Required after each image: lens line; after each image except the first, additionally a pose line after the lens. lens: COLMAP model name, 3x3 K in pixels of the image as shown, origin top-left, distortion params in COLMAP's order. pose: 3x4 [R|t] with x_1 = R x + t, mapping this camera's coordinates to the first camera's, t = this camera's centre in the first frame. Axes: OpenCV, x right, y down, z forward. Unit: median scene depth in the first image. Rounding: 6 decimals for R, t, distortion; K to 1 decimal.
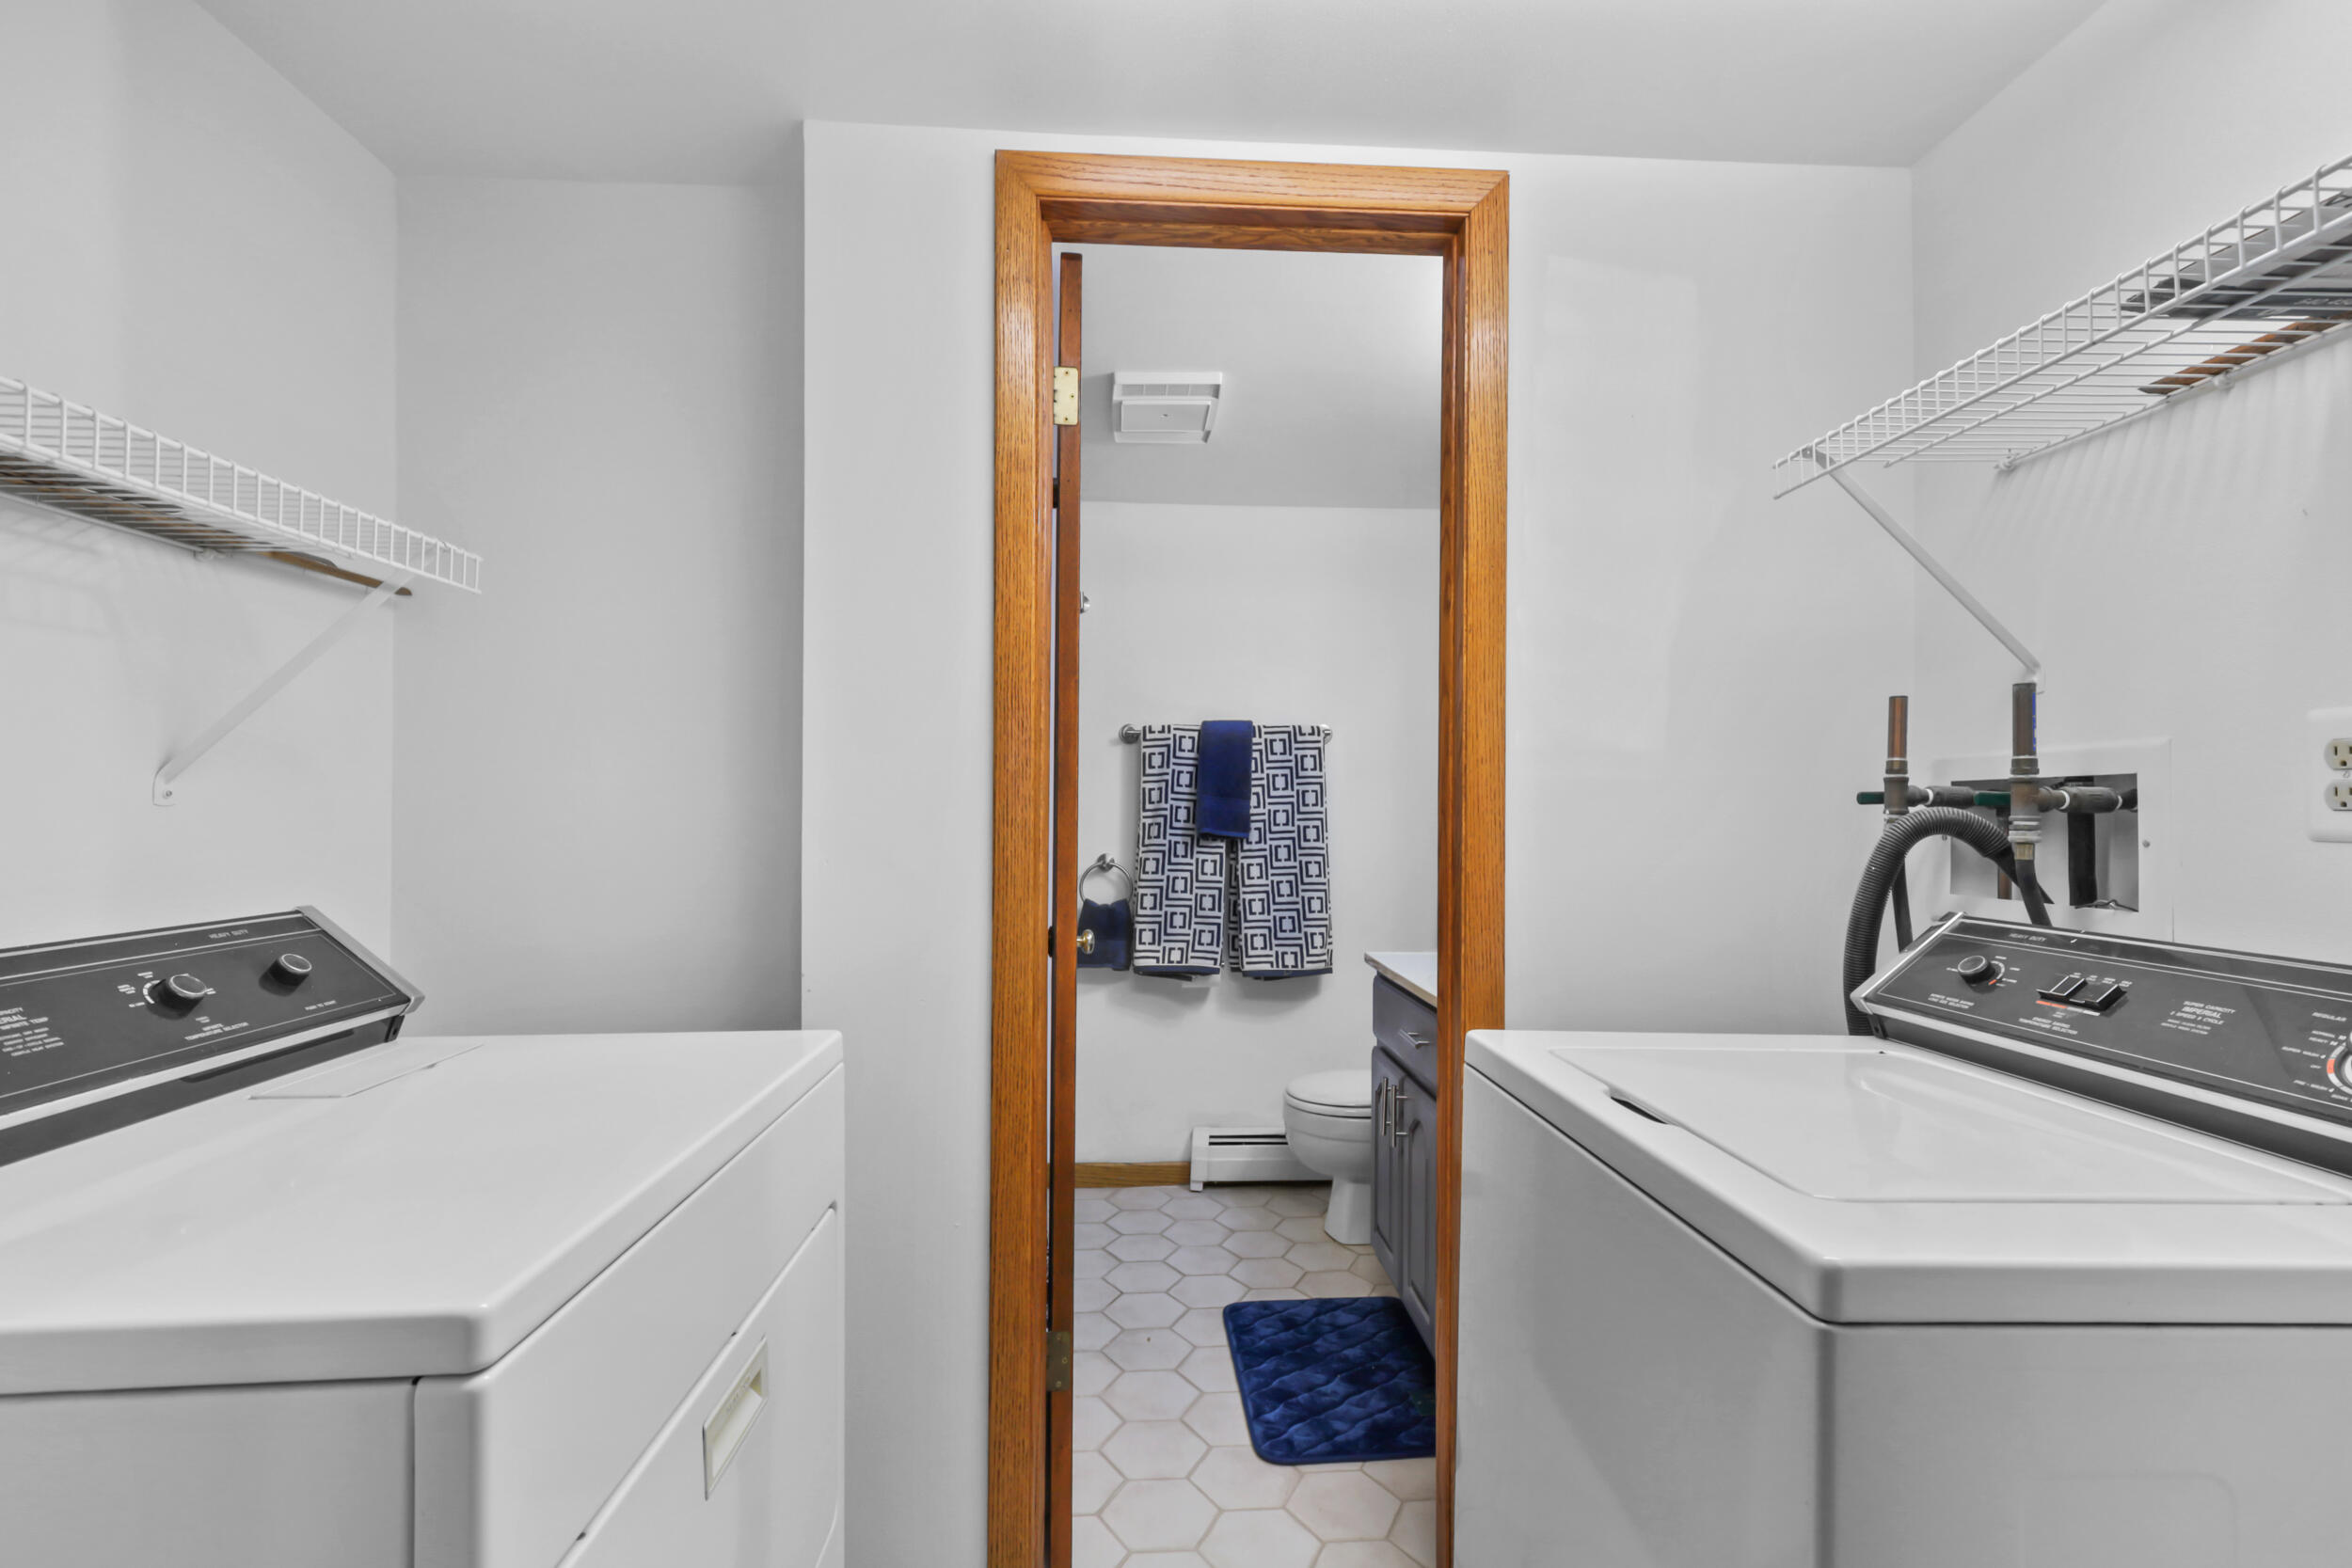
lens RADIAL K [[1083.5, 0, 1185.6], [0, 1083.5, 780.9], [0, 0, 1]] dist [-0.000469, 0.000051]
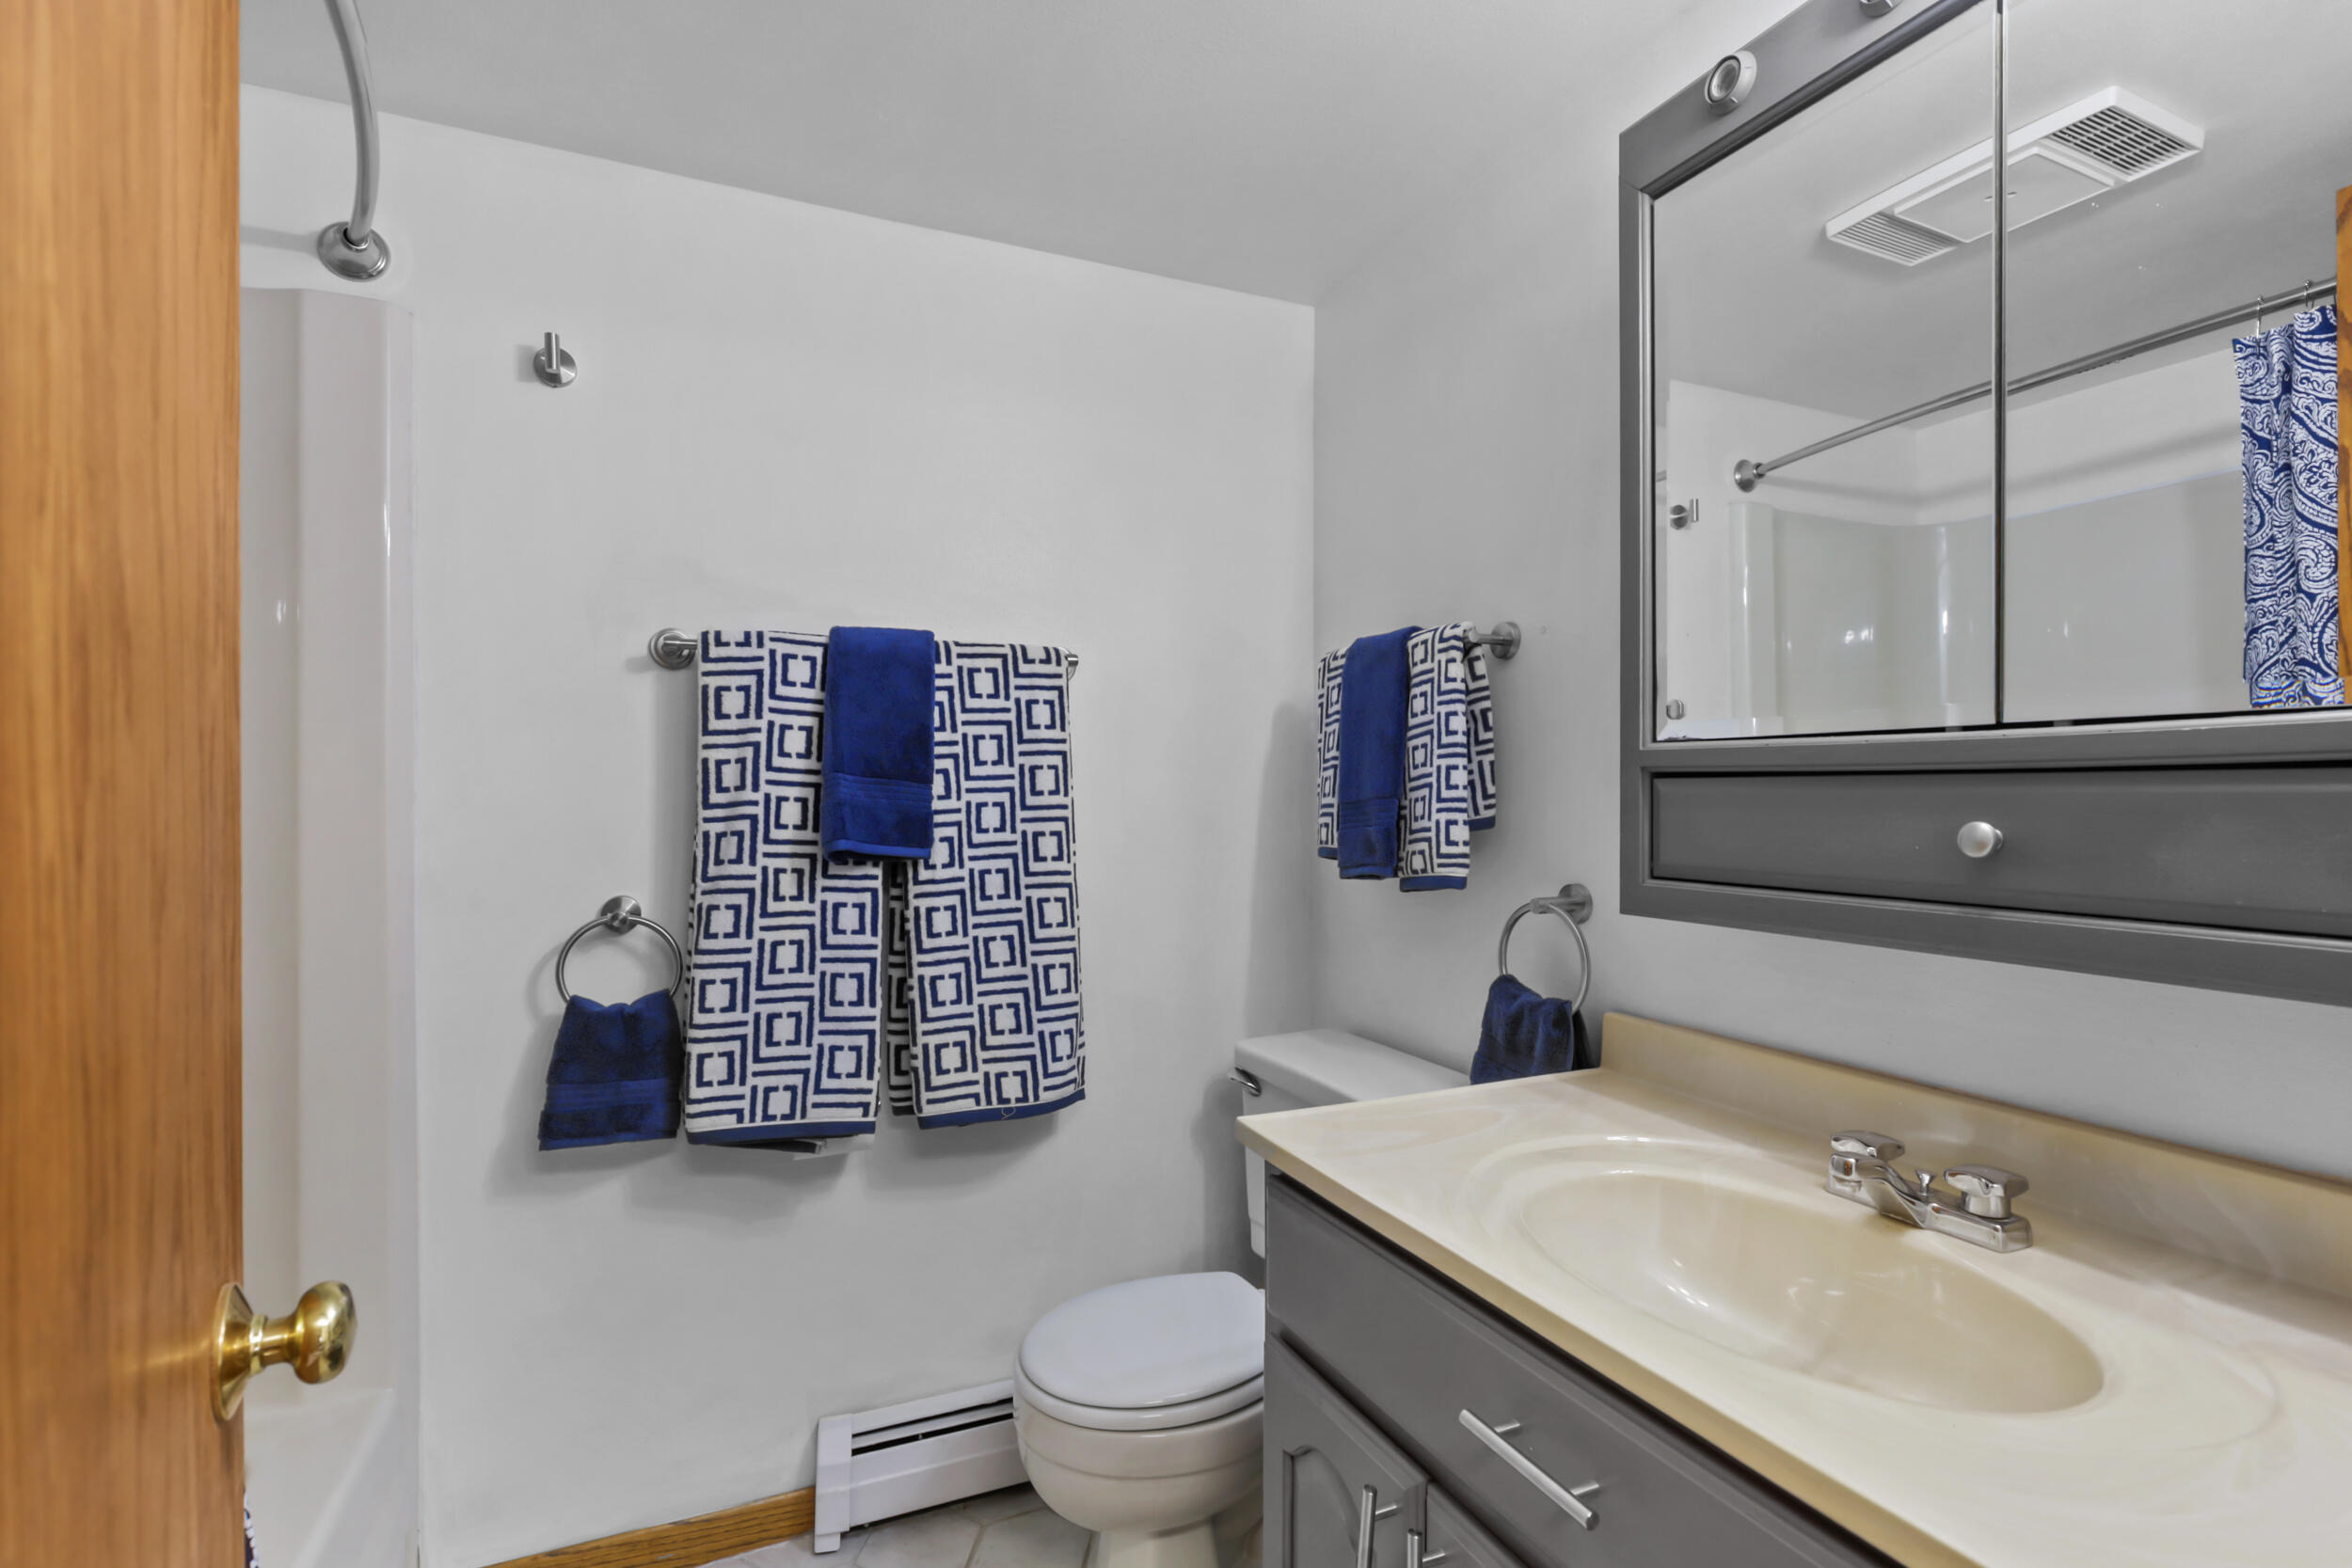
lens RADIAL K [[1083.5, 0, 1199.0], [0, 1083.5, 803.1], [0, 0, 1]] dist [-0.000469, 0.000051]
pose [[0.930703, -0.008716, 0.365672, -0.010546], [-0.002696, 0.999525, 0.030685, 0.010636], [-0.365766, -0.029544, 0.930238, 0.473341]]
